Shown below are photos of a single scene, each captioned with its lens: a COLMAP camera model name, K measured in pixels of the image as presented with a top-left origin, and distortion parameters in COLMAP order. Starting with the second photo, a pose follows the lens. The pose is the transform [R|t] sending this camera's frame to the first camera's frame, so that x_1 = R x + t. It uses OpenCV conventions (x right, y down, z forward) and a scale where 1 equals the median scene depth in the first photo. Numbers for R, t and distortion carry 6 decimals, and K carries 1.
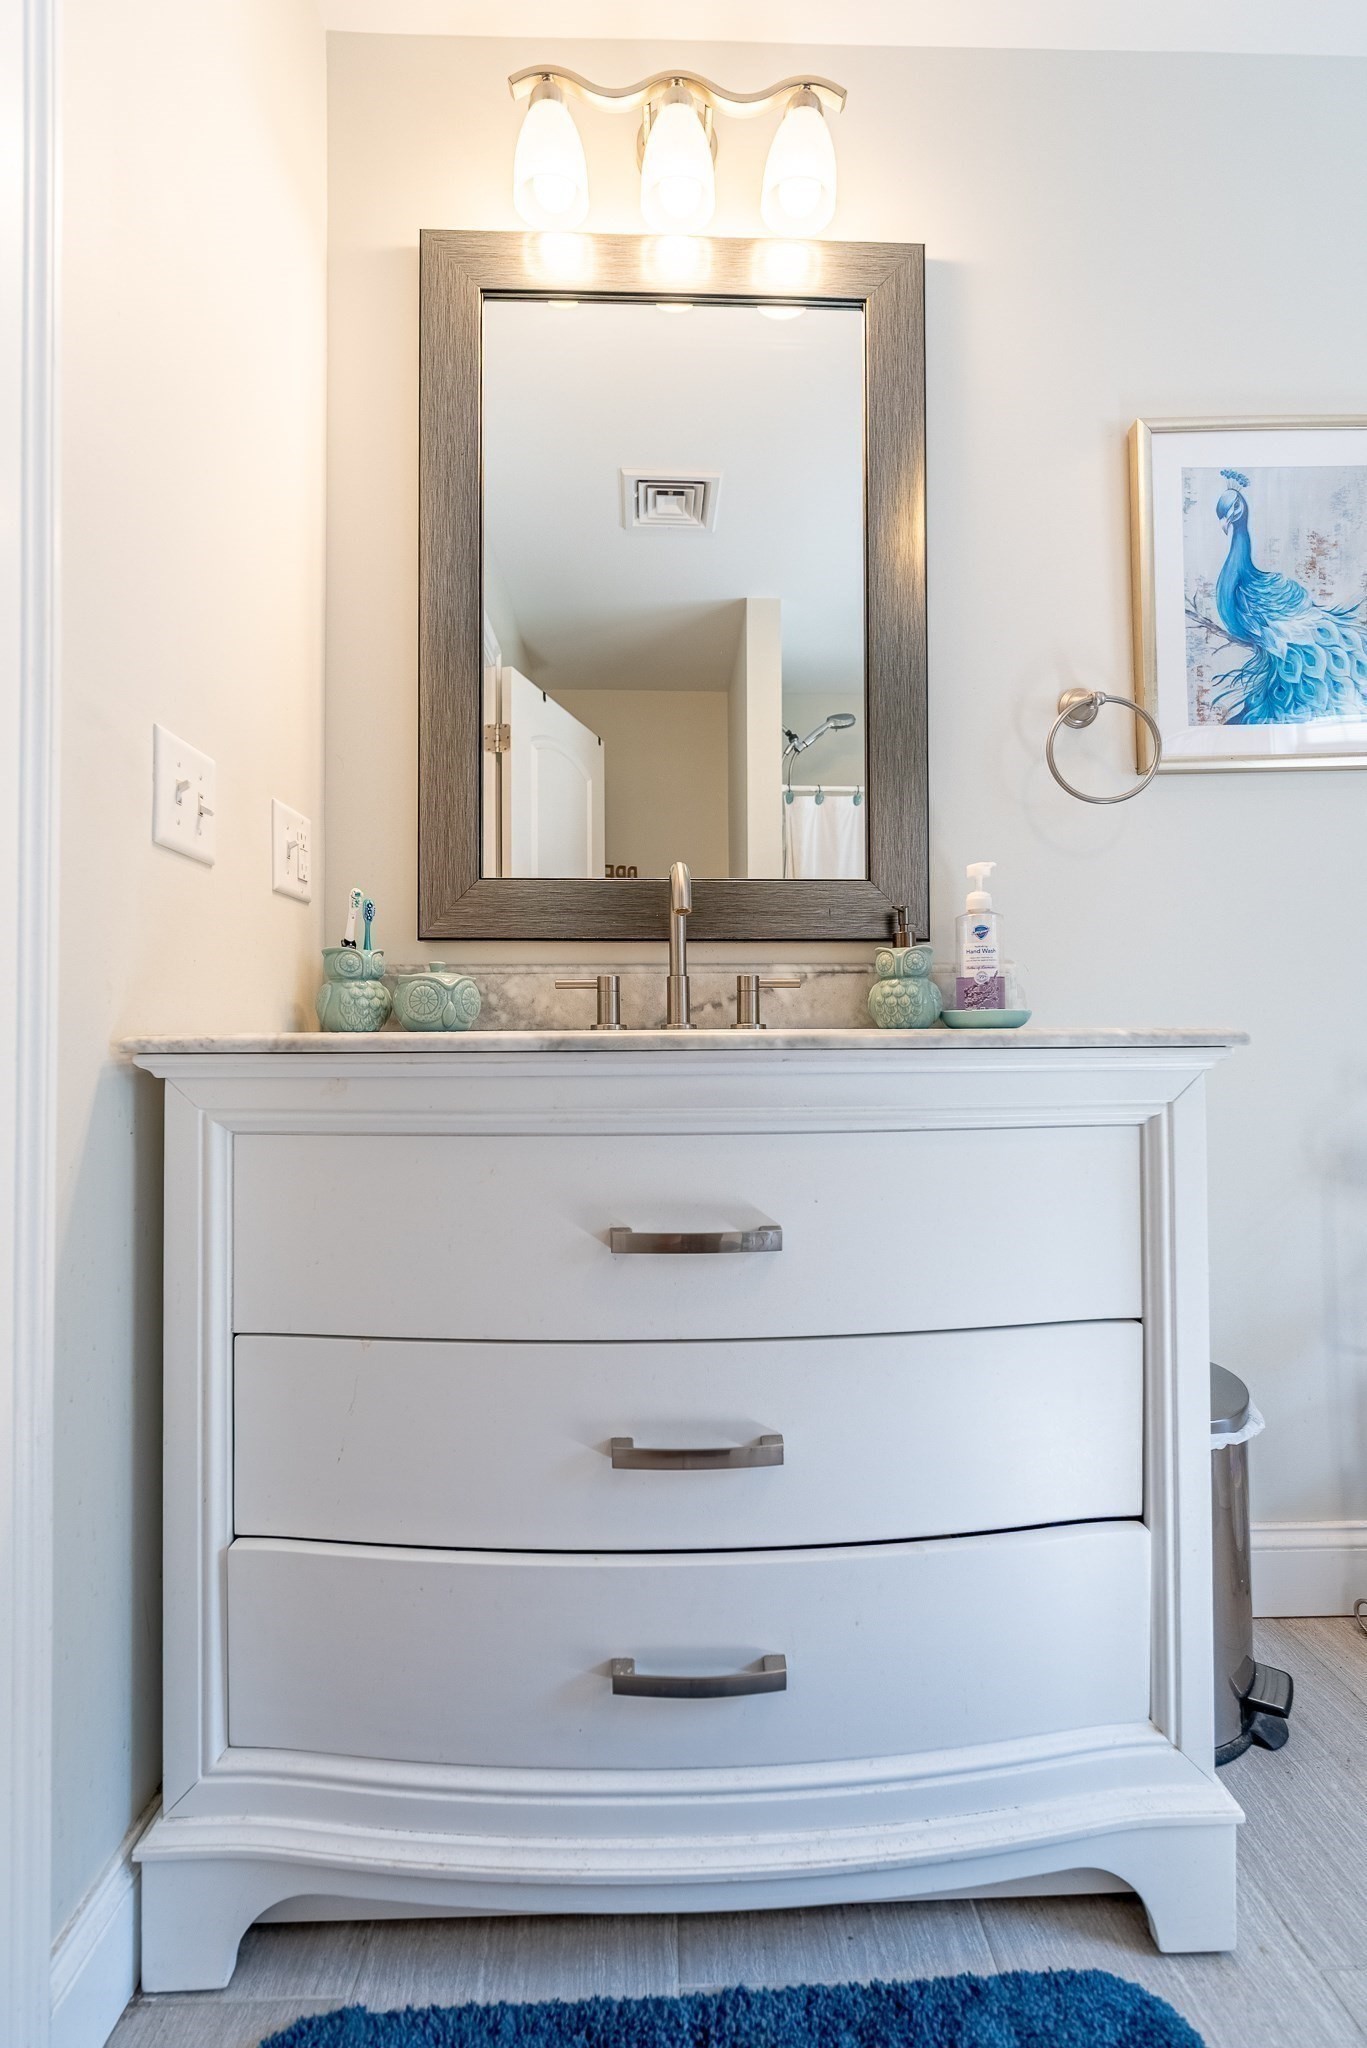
lens RADIAL K [[892.8, 0, 682.0], [0, 892.8, 1026.7], [0, 0, 1]] dist [0.001074, -0.000360]
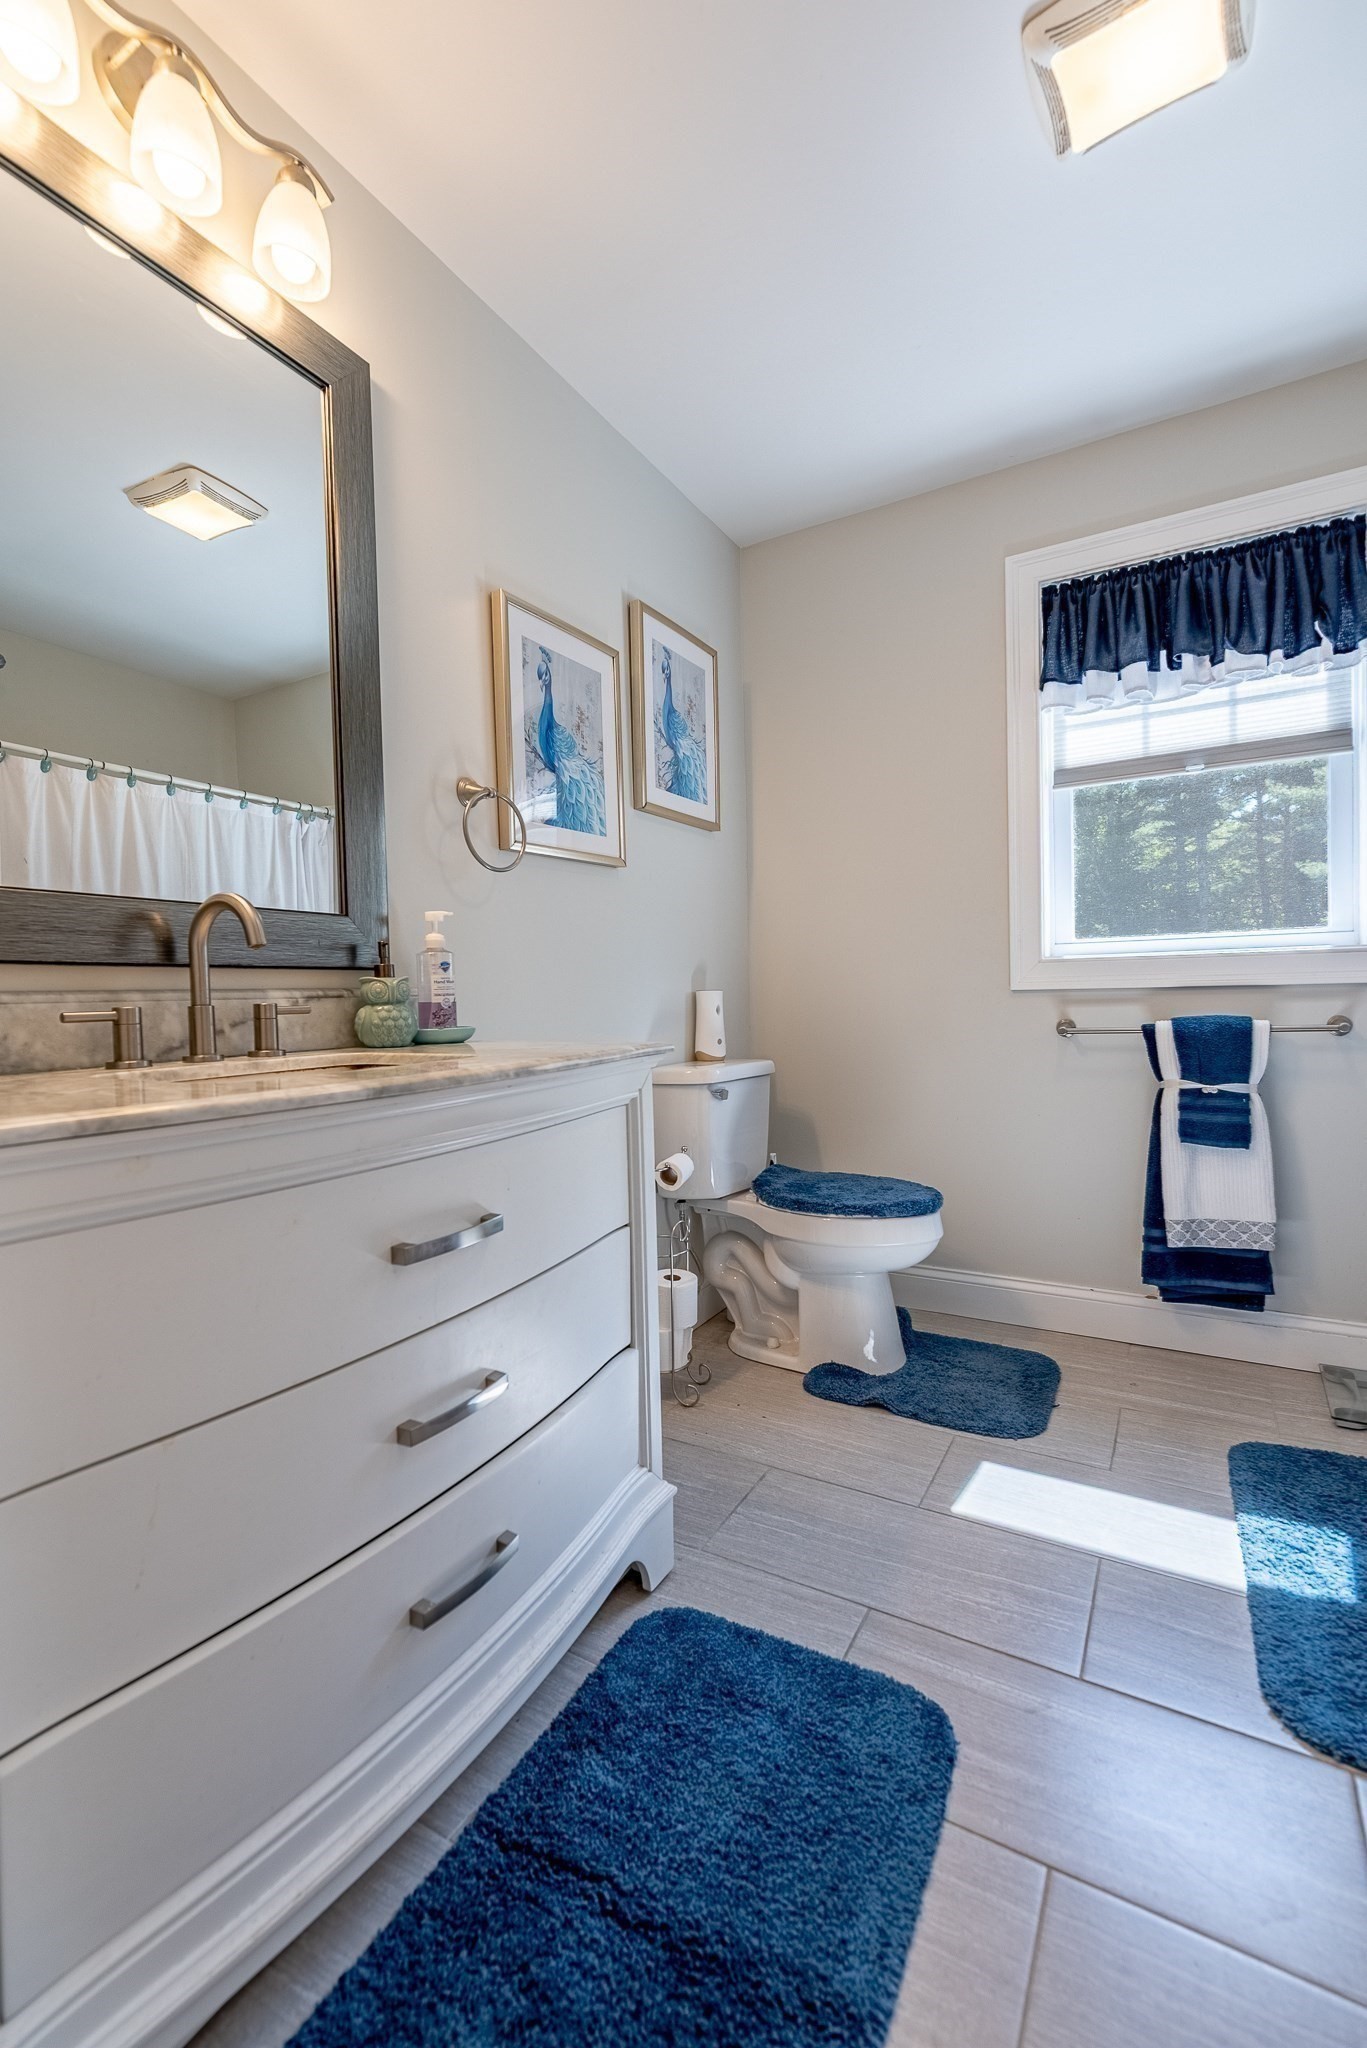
lens RADIAL K [[892.8, 0, 673.4], [0, 892.8, 1023.2], [0, 0, 1]] dist [0.001074, -0.000360]
pose [[0.521804, -0.036420, 0.852287, -0.553012], [0.013260, 0.999314, 0.034585, -0.062824], [-0.852962, -0.006745, 0.521929, 0.059782]]
